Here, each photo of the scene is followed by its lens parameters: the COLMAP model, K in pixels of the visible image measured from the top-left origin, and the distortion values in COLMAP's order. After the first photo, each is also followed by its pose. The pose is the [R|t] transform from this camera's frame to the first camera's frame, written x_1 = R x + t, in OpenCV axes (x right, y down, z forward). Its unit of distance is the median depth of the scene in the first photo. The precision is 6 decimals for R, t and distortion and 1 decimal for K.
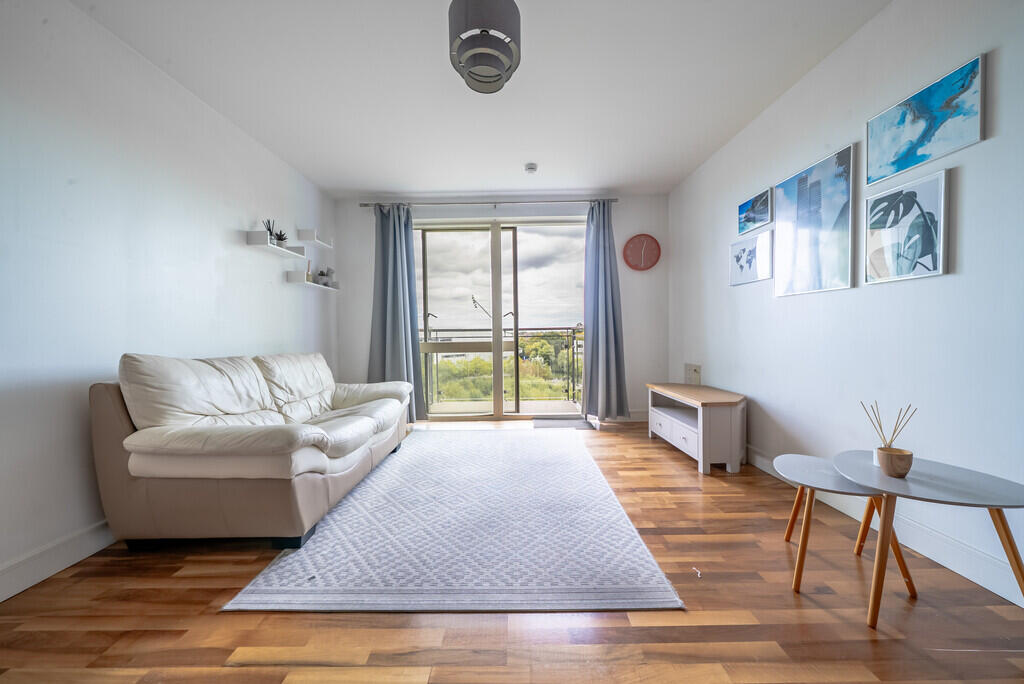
lens RADIAL K [[358.4, 0, 512.0], [0, 358.4, 342.0], [0, 0, 1]] dist [-0.006472, -0.000157]
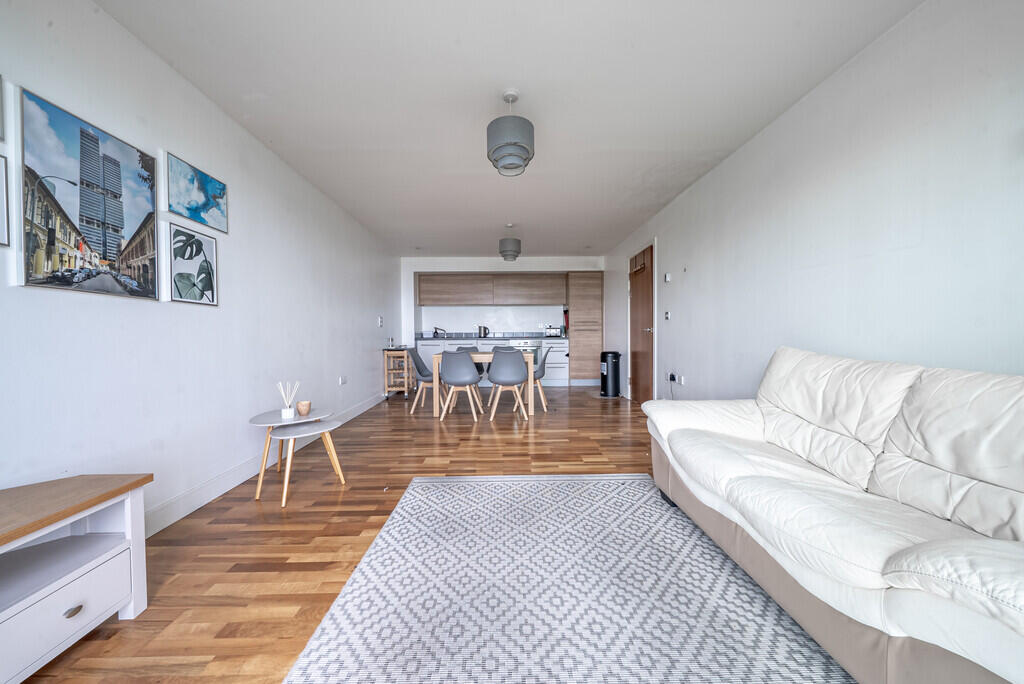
lens RADIAL K [[358.4, 0, 512.0], [0, 358.4, 342.0], [0, 0, 1]] dist [-0.006472, -0.000157]
pose [[-0.999338, 0.021768, -0.029144, -0.014628], [0.020568, 0.998954, 0.040850, -0.064924], [0.030003, 0.040223, -0.998740, 2.297393]]
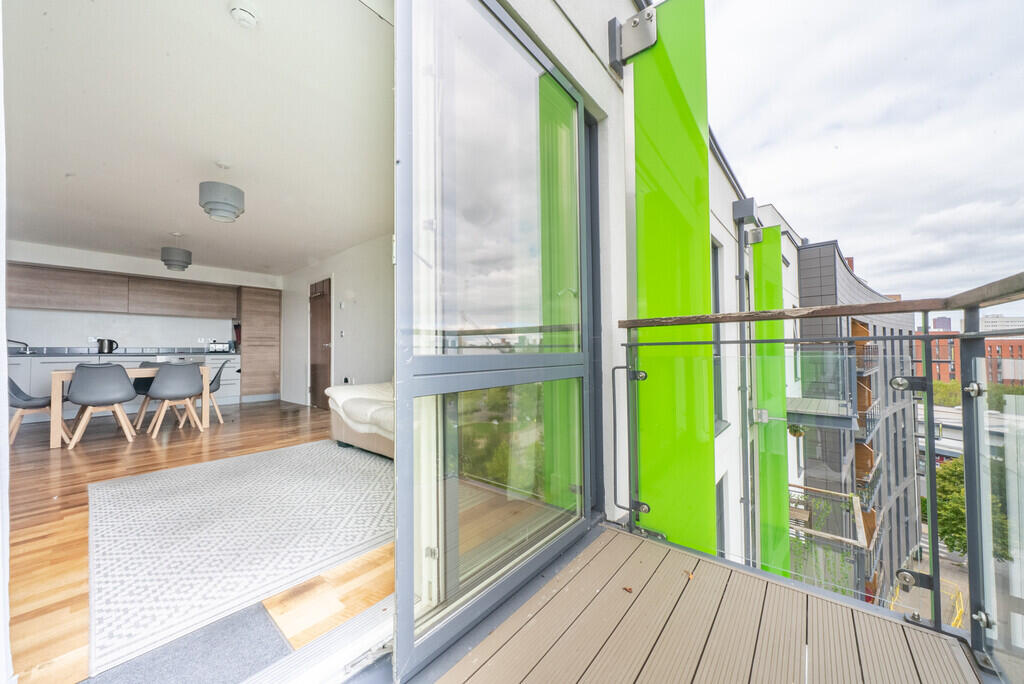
lens RADIAL K [[358.4, 0, 512.0], [0, 358.4, 342.0], [0, 0, 1]] dist [-0.006472, -0.000157]
pose [[-0.636548, 0.000167, -0.771237, 0.391004], [0.002953, 0.999993, -0.002220, -0.037784], [0.771231, -0.003691, -0.636544, 3.172963]]
